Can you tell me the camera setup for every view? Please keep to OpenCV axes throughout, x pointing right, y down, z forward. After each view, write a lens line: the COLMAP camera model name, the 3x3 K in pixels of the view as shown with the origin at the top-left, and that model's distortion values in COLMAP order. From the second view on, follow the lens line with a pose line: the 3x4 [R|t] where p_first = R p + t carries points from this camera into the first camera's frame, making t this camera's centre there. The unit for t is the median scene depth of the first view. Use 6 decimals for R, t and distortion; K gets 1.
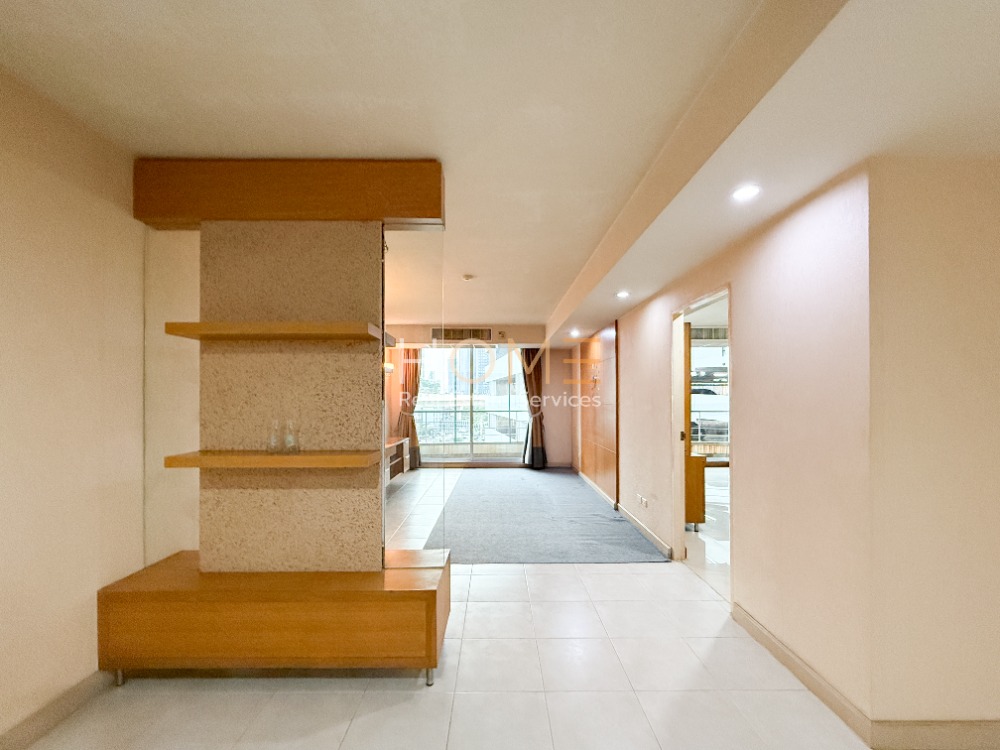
lens RADIAL K [[449.0, 0, 500.5], [0, 449.0, 394.0], [0, 0, 1]] dist [0.002087, 0.000136]
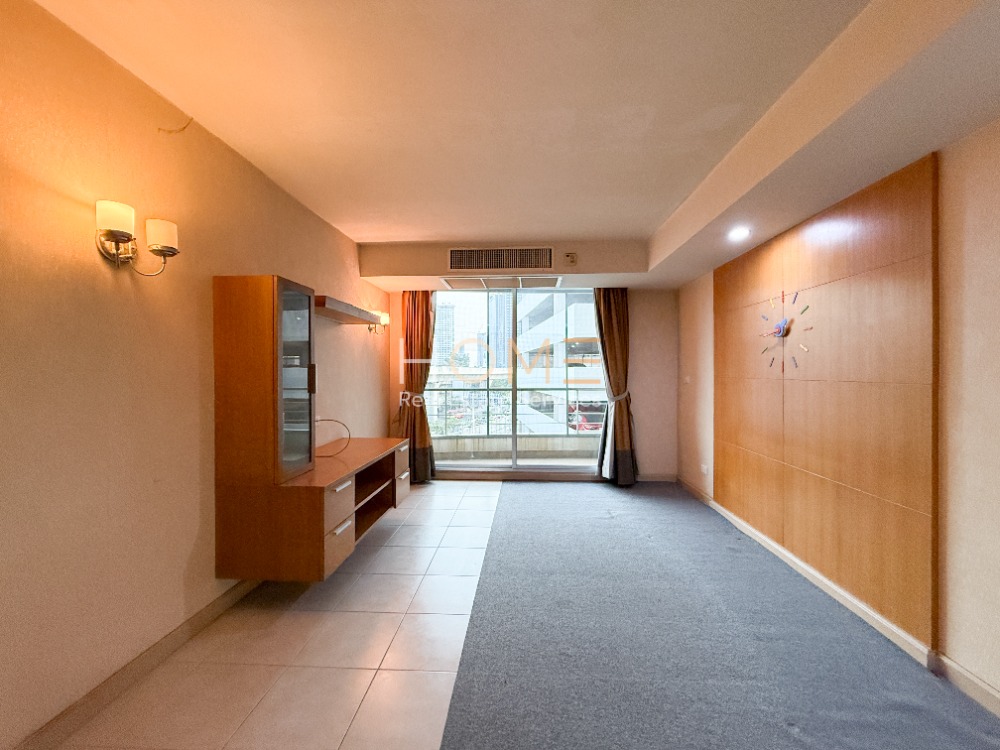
lens RADIAL K [[408.2, 0, 500.0], [0, 408.2, 375.0], [0, 0, 1]] dist [0.000882, 0.000028]
pose [[0.997983, 0.001732, -0.063451, -0.049532], [-0.000727, 0.999874, 0.015864, 0.007410], [0.063470, -0.015786, 0.997859, 0.432725]]
